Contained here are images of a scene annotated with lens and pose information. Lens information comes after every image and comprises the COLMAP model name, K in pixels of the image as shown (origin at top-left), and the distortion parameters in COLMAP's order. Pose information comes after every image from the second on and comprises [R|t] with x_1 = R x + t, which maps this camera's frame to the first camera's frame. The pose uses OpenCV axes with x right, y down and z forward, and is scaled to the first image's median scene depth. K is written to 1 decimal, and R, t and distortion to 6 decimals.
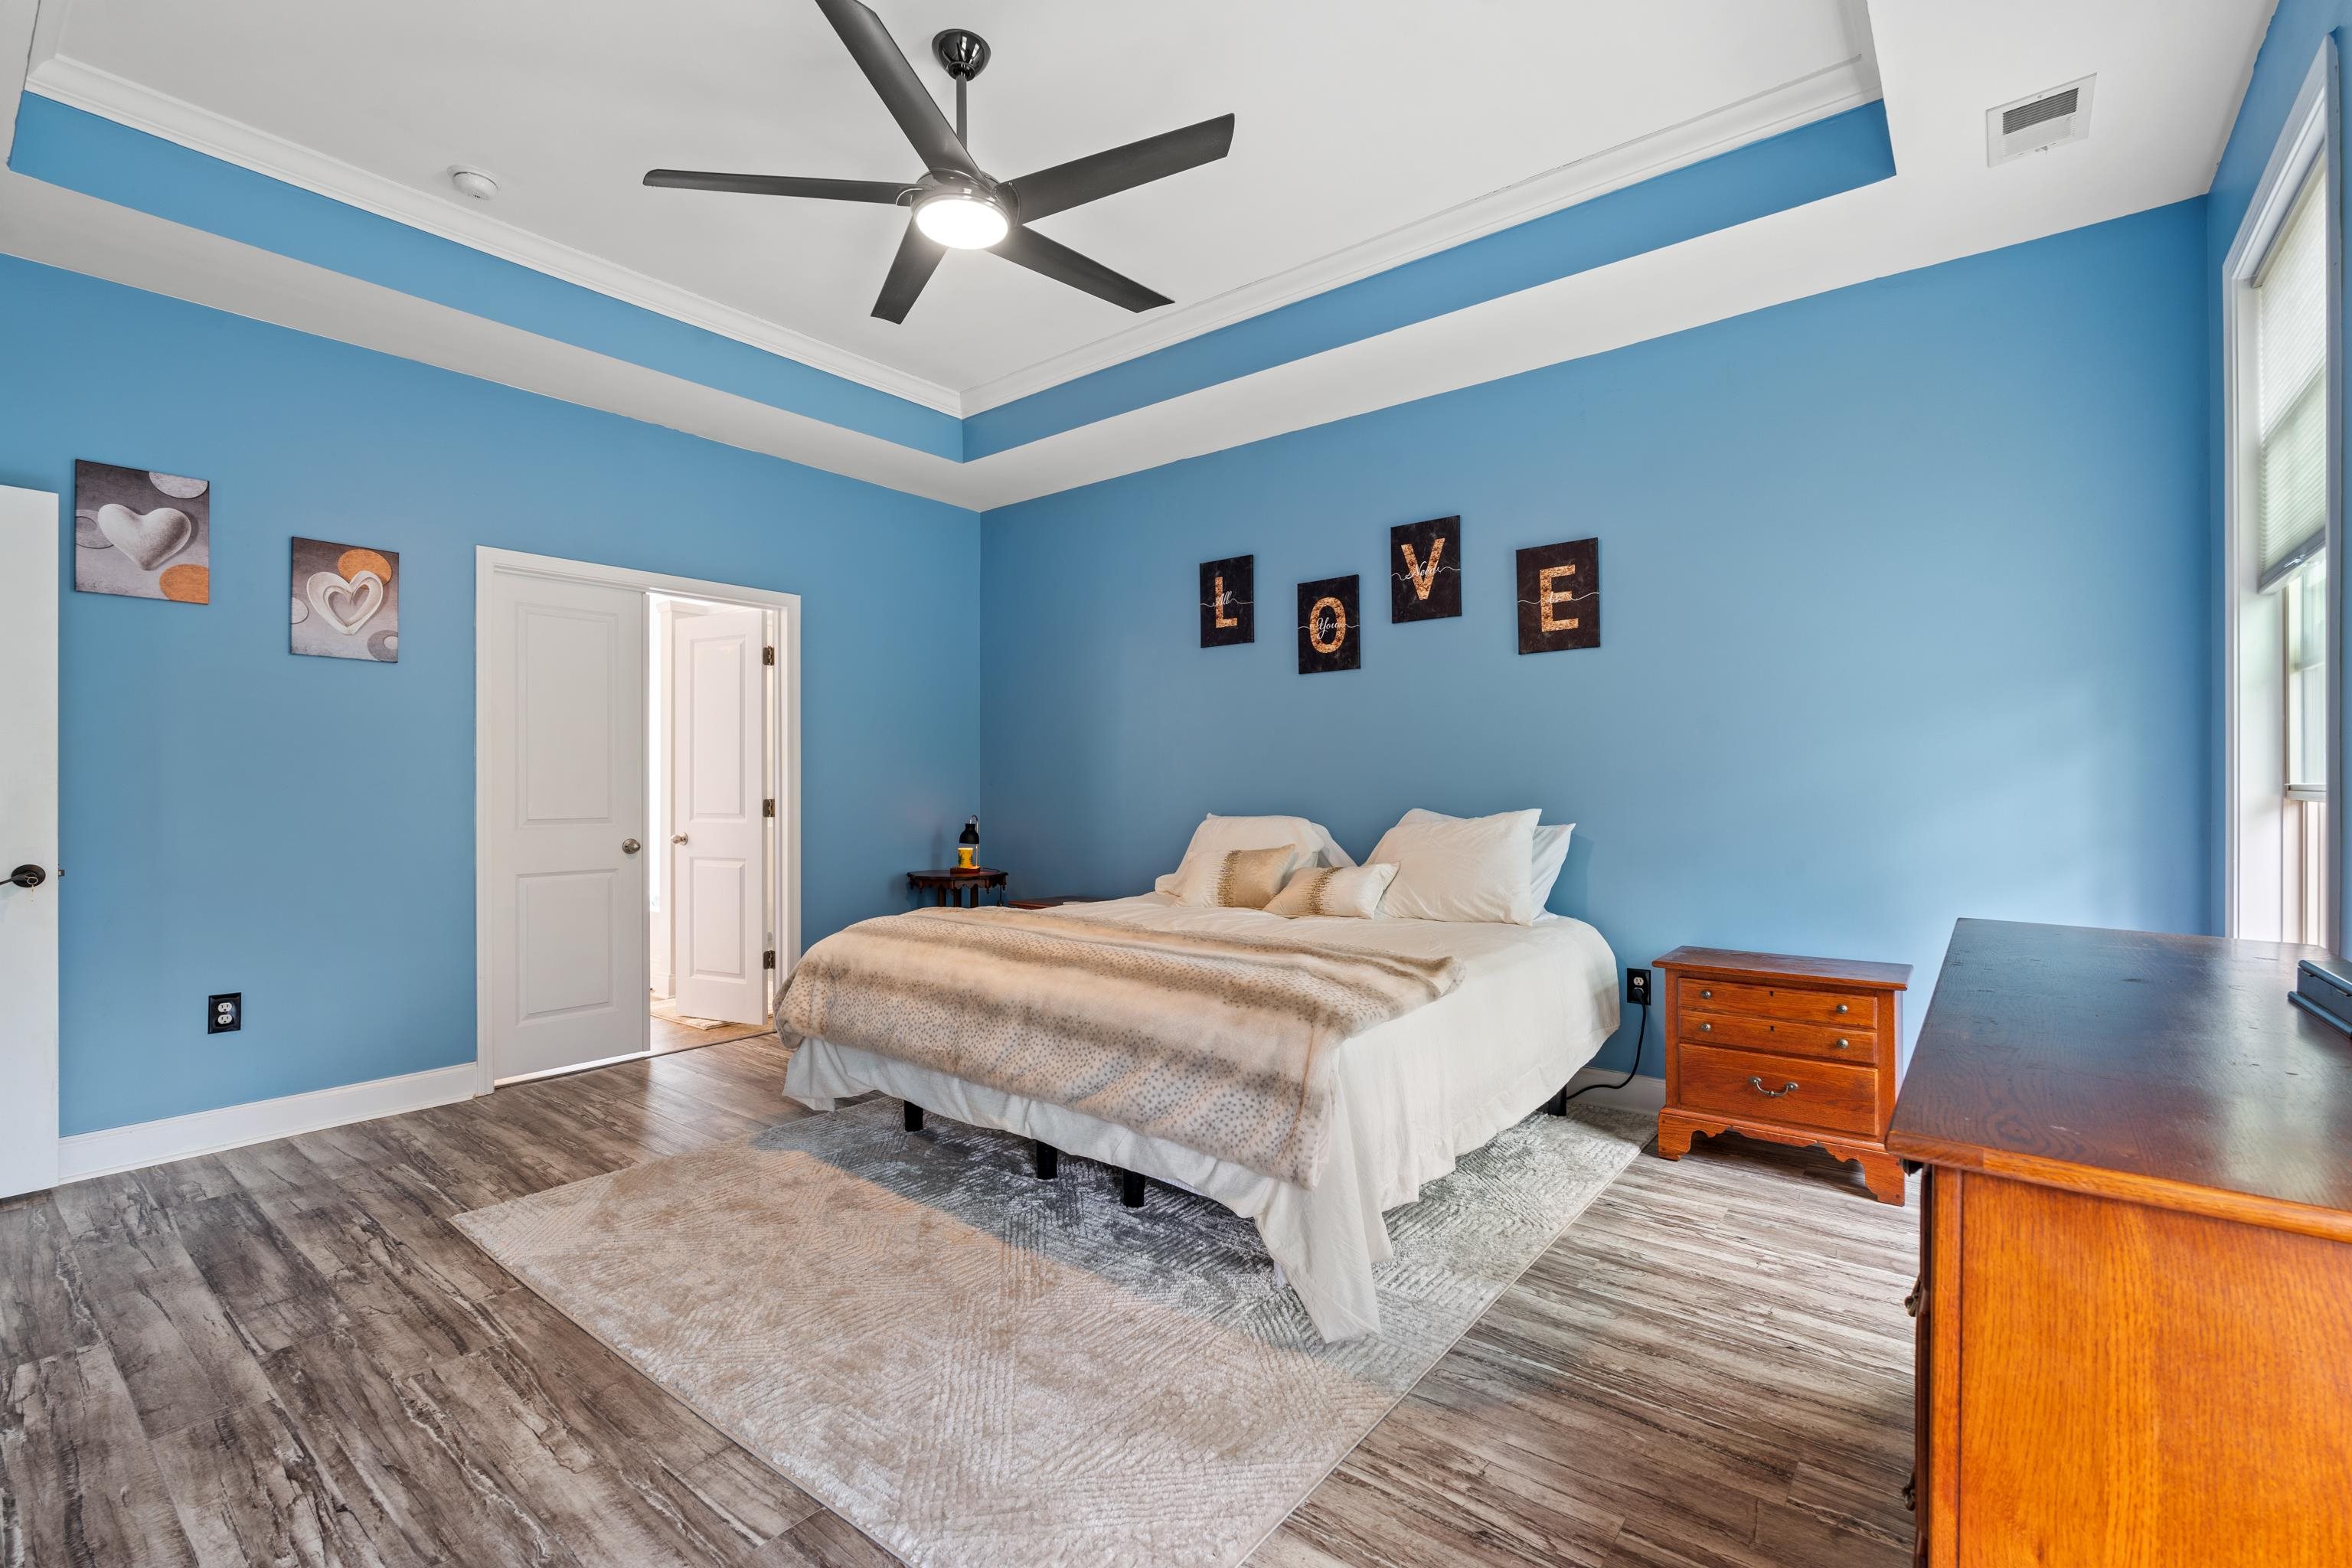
lens RADIAL K [[1039.9, 0, 1172.7], [0, 1039.9, 787.4], [0, 0, 1]] dist [-0.002255, 0.001043]
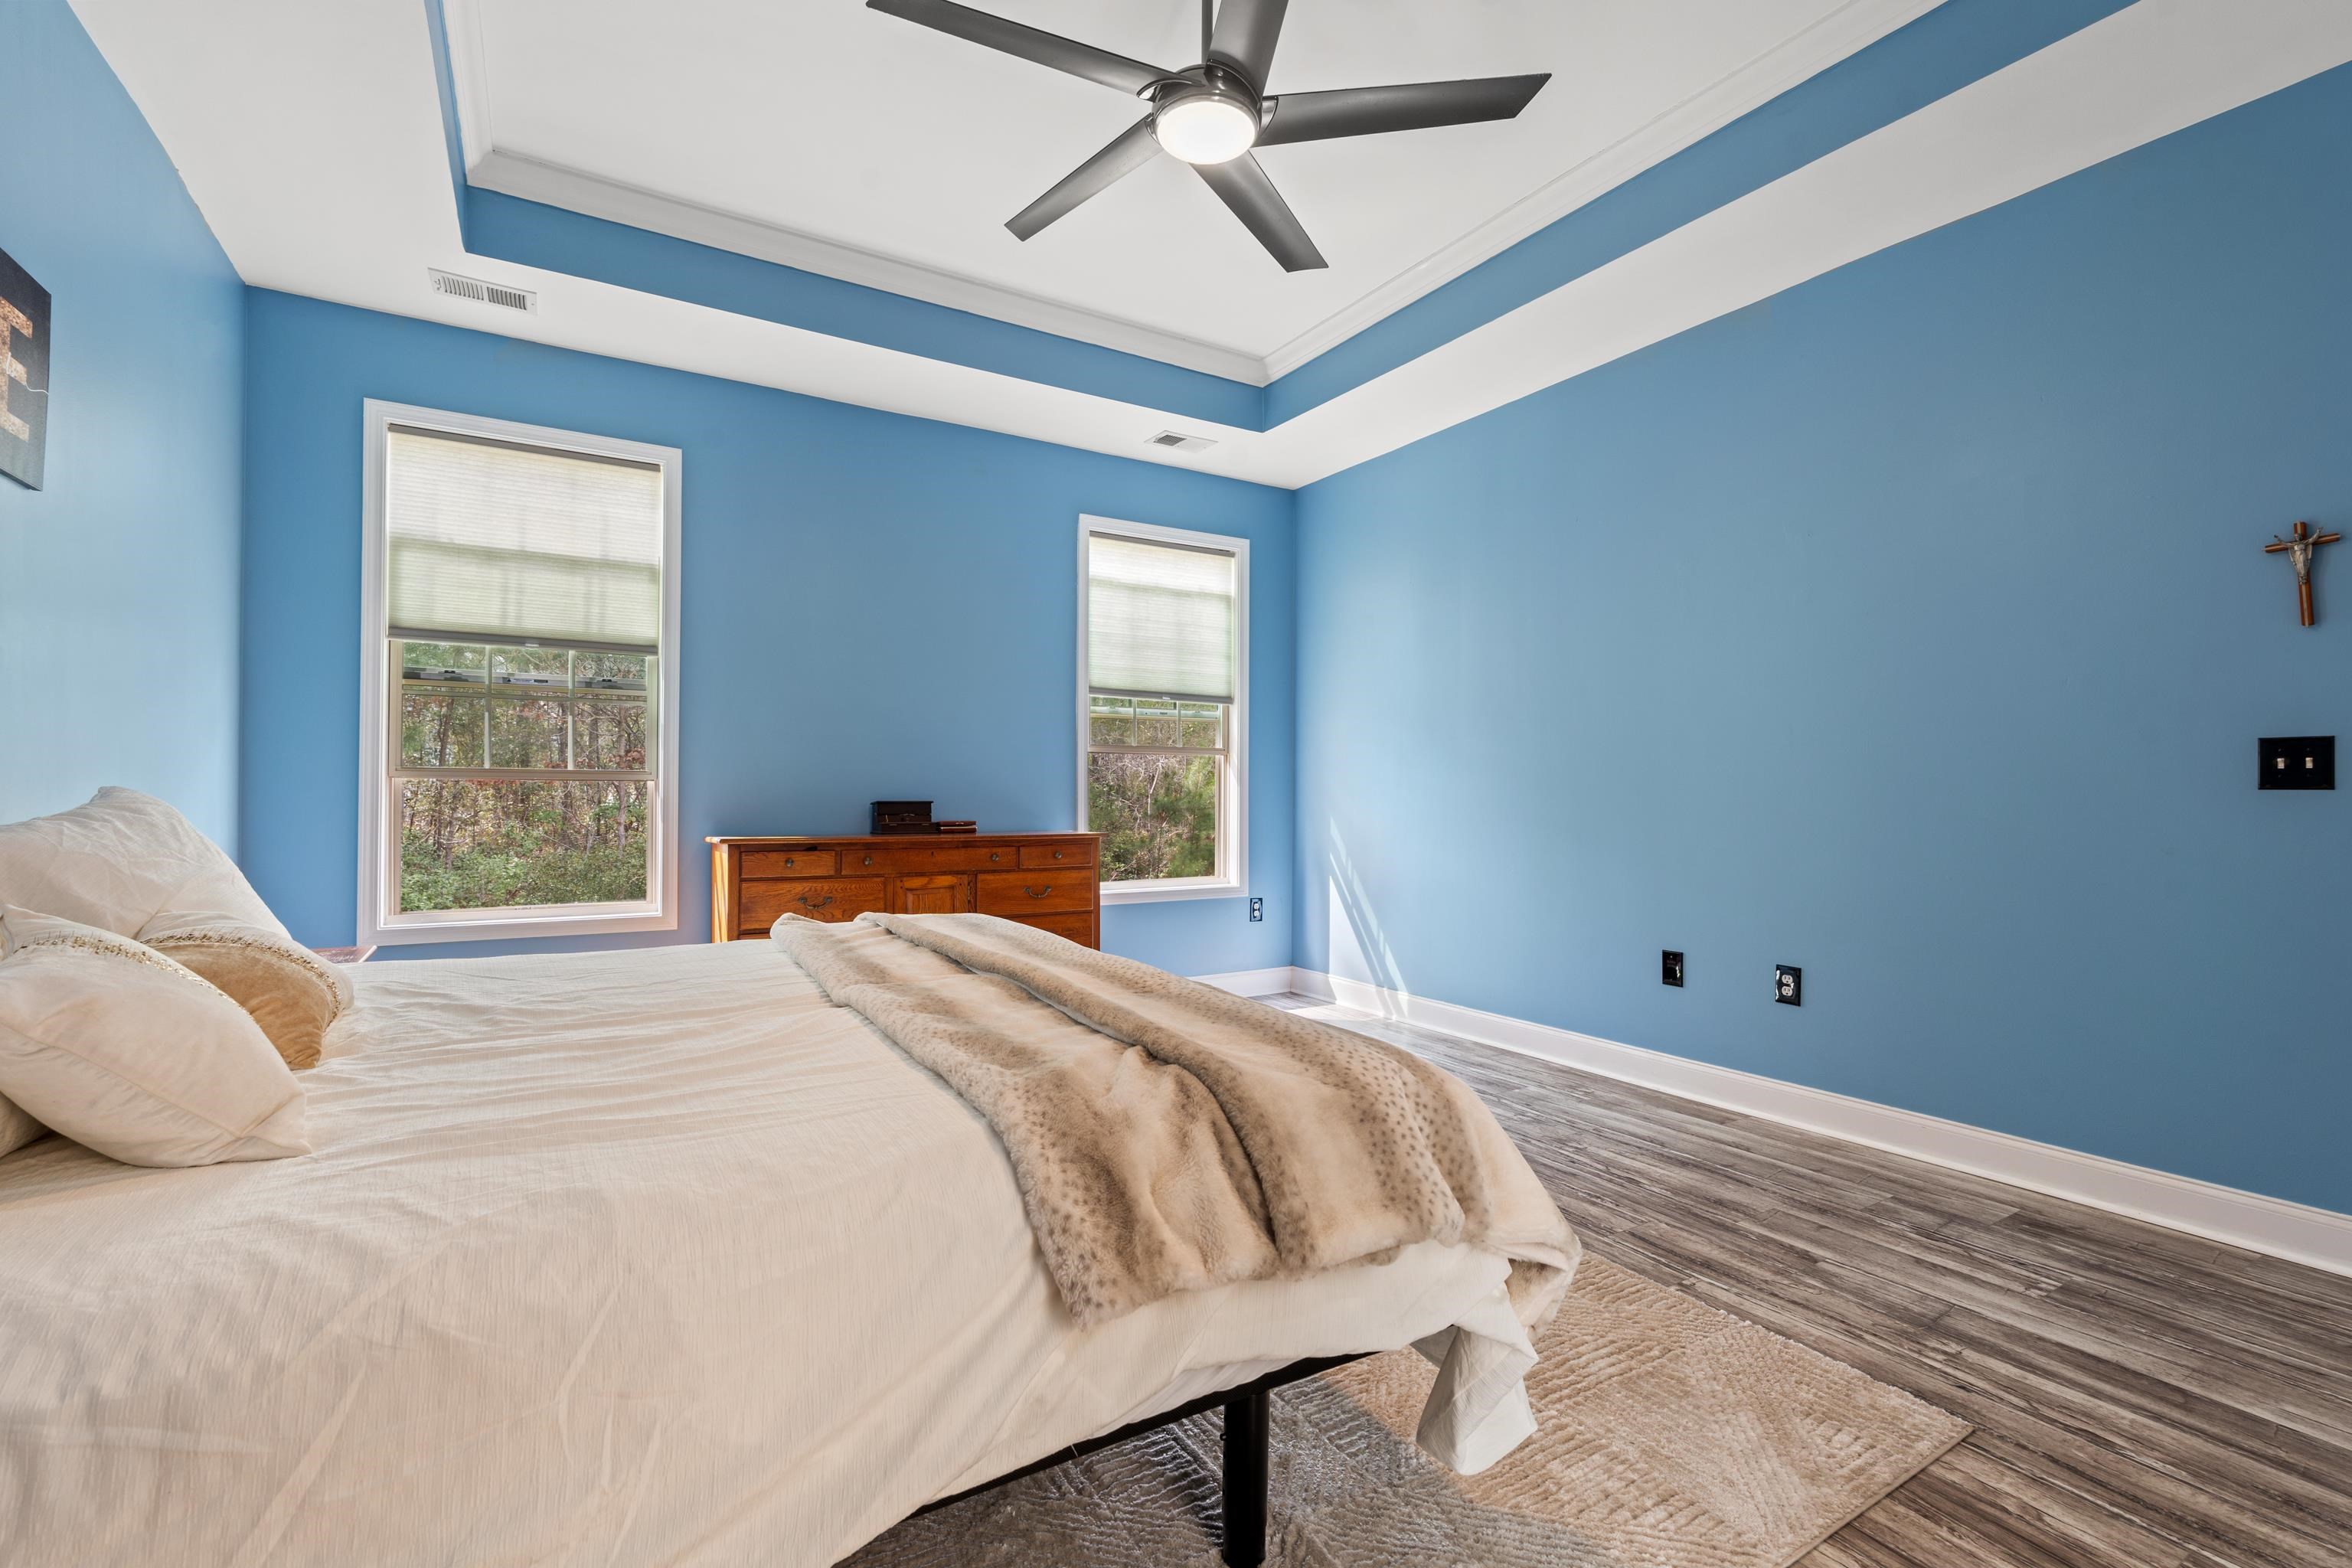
lens RADIAL K [[1039.9, 0, 1175.3], [0, 1039.9, 781.5], [0, 0, 1]] dist [-0.002255, 0.001043]
pose [[-0.942059, 0.003700, 0.335428, -0.557946], [0.000747, 0.999960, -0.008933, 0.038360], [-0.335448, -0.008165, -0.942023, 2.154219]]
